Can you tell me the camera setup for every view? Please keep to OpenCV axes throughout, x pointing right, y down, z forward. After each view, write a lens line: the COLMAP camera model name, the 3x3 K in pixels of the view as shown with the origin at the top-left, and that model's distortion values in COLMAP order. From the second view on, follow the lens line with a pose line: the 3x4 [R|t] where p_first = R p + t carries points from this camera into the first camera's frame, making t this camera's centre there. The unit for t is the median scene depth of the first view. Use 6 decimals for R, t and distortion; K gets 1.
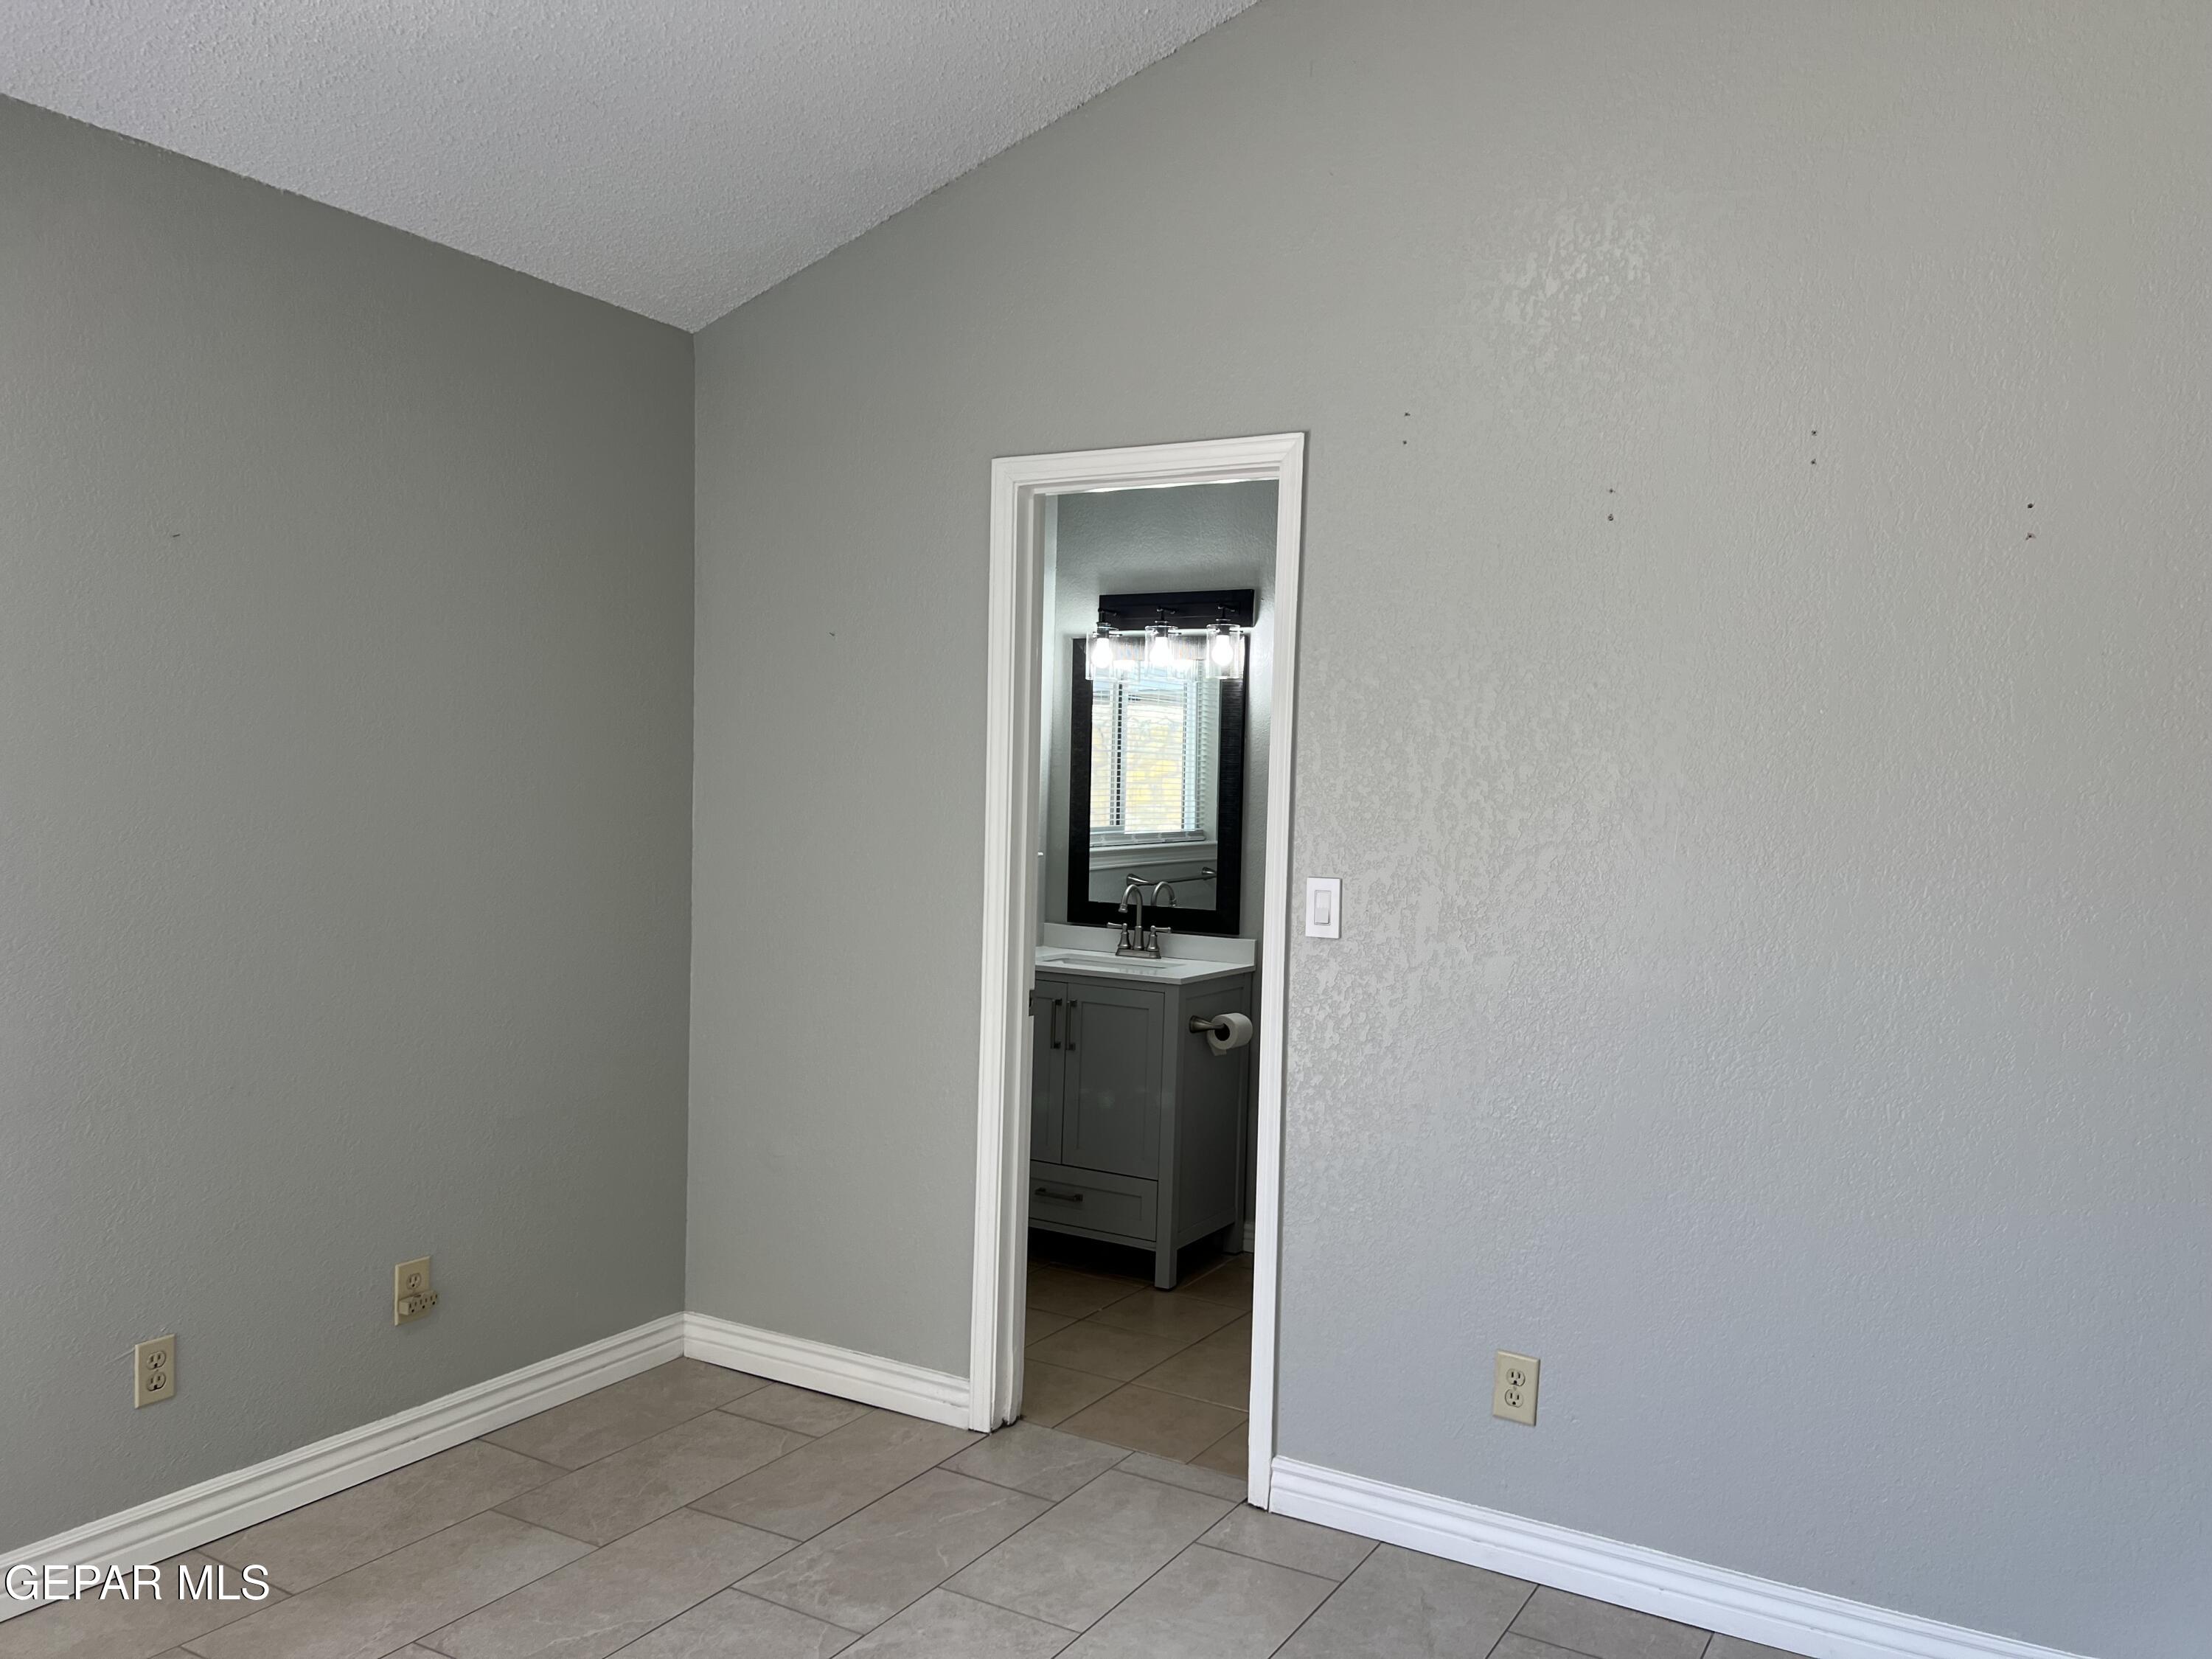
lens RADIAL K [[1658.7, 0, 1115.8], [0, 1658.7, 841.6], [0, 0, 1]] dist [0.058183, -0.070790]
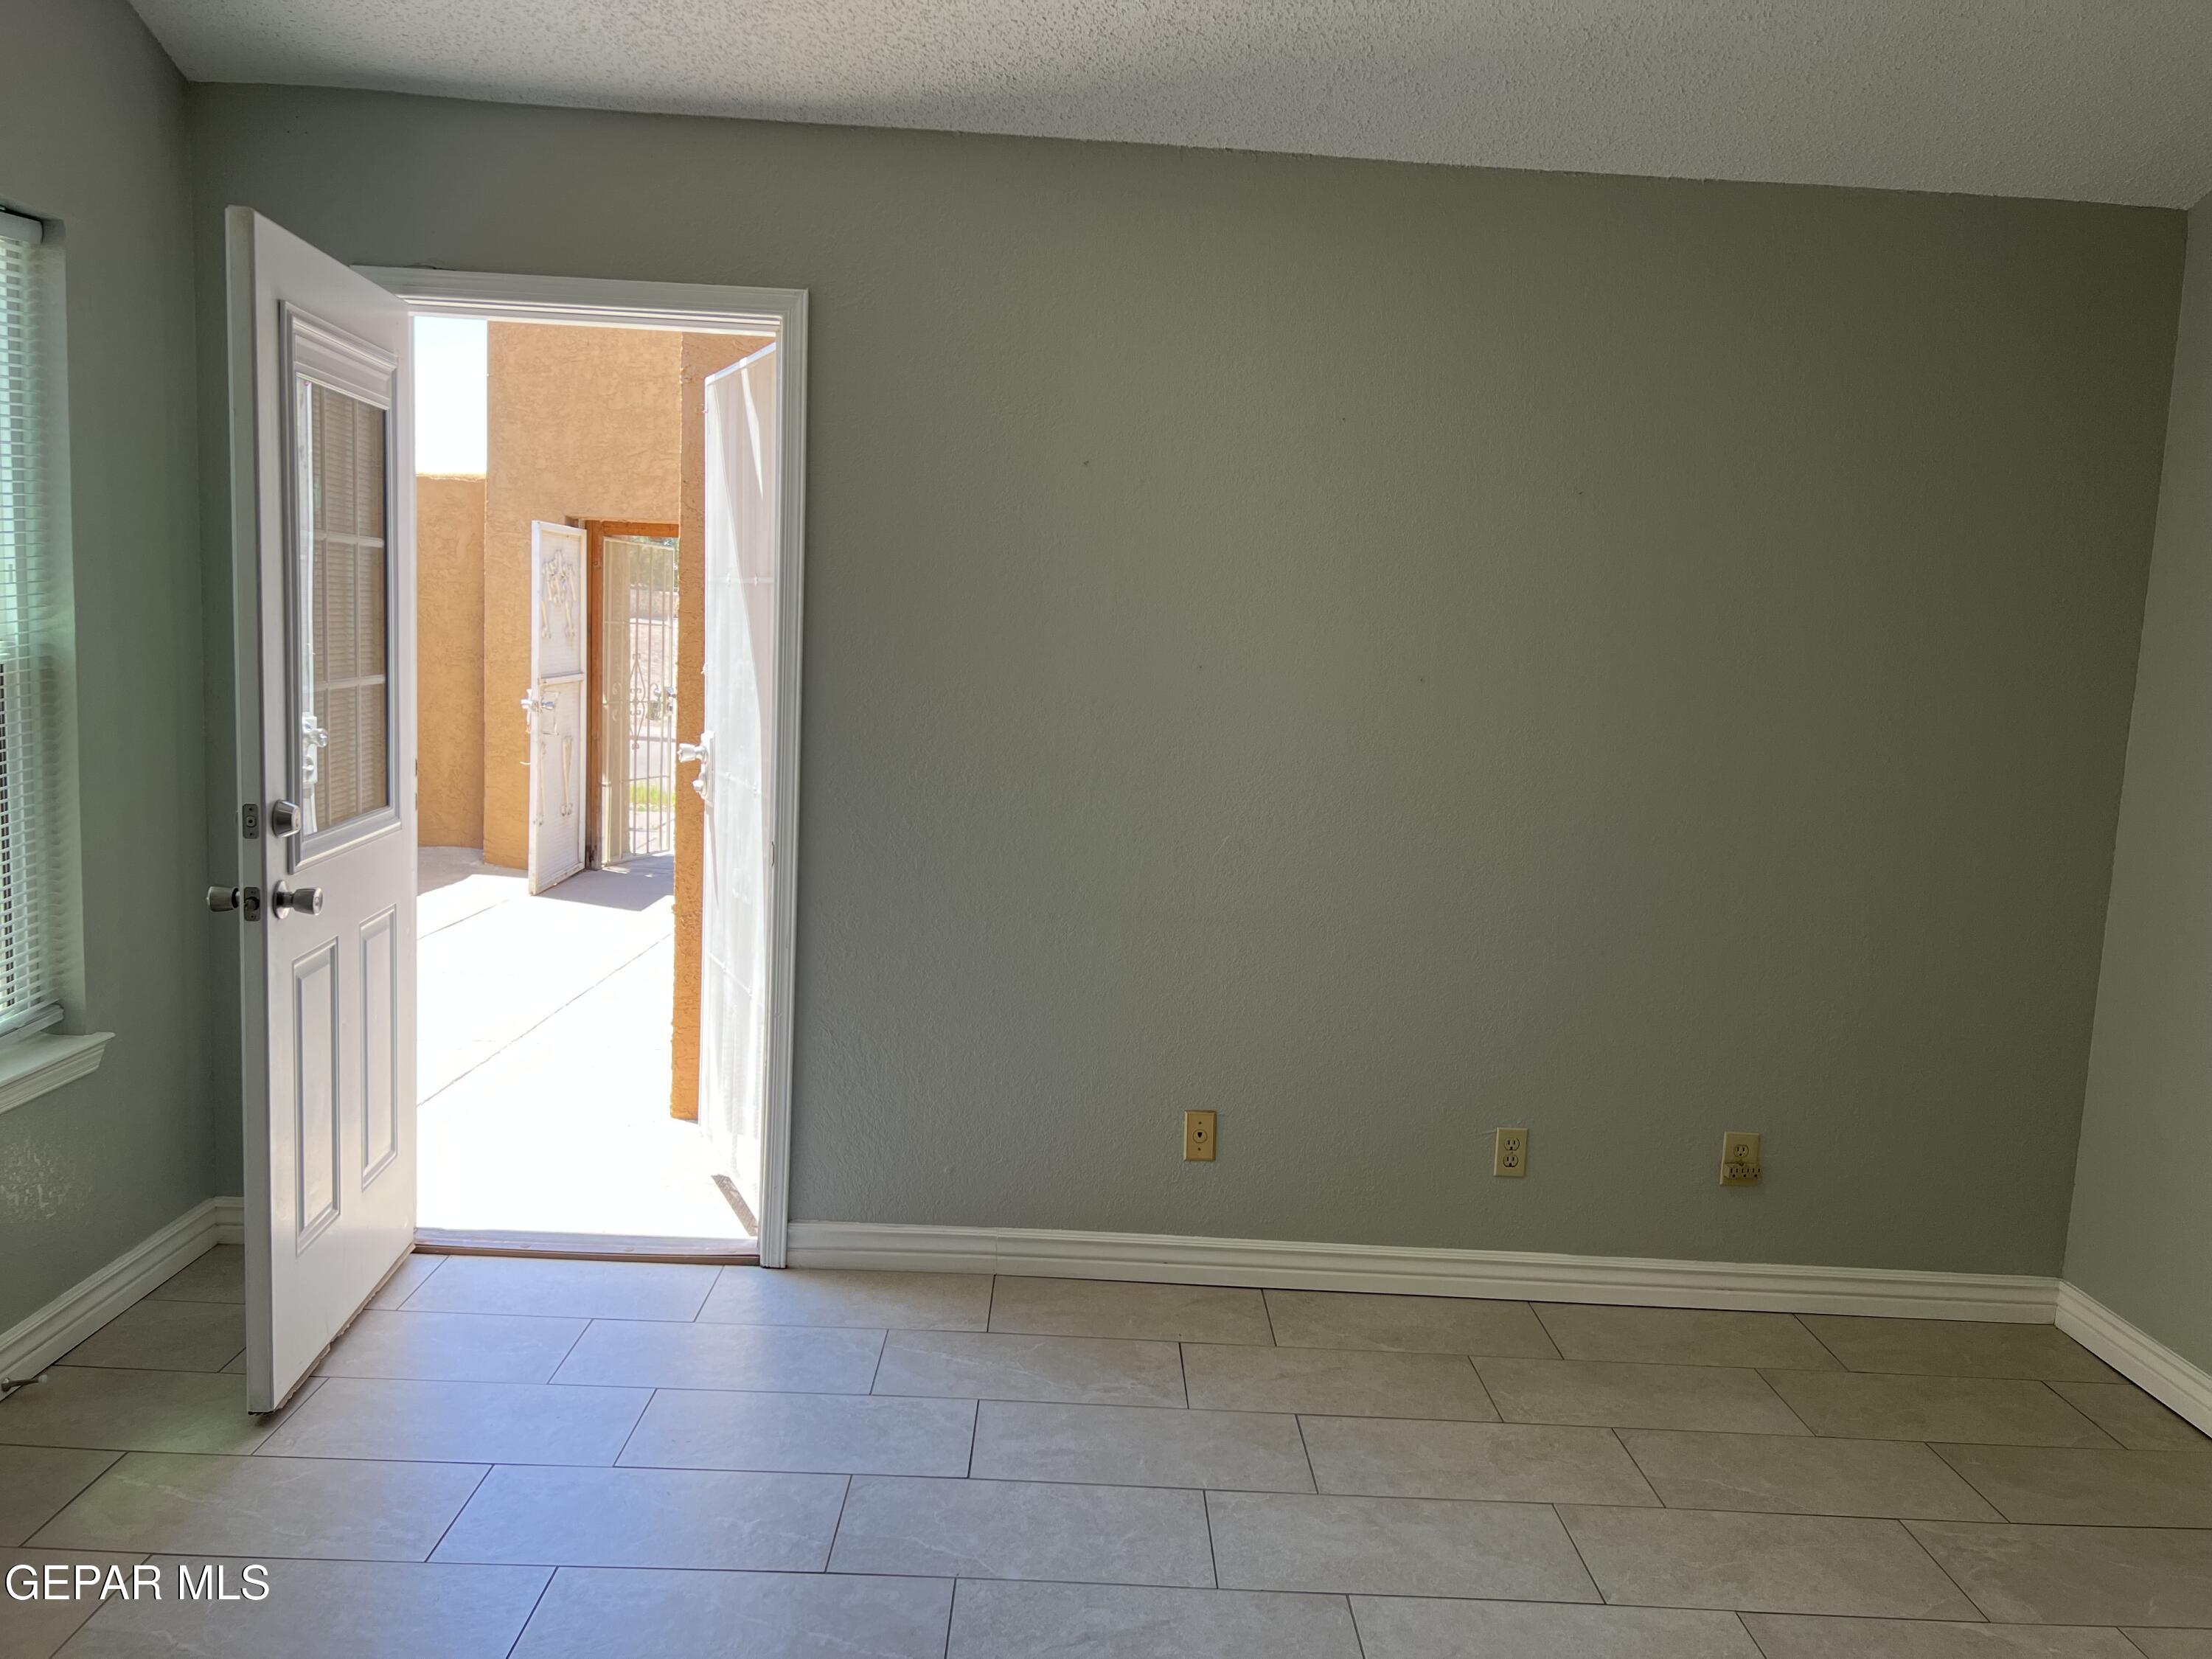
lens RADIAL K [[1658.7, 0, 1118.2], [0, 1658.7, 824.1], [0, 0, 1]] dist [0.058183, -0.070790]
pose [[0.516452, 0.099748, -0.850487, 0.318426], [-0.066923, 0.994856, 0.076042, -0.010899], [0.853697, 0.017645, 0.520471, 0.072924]]
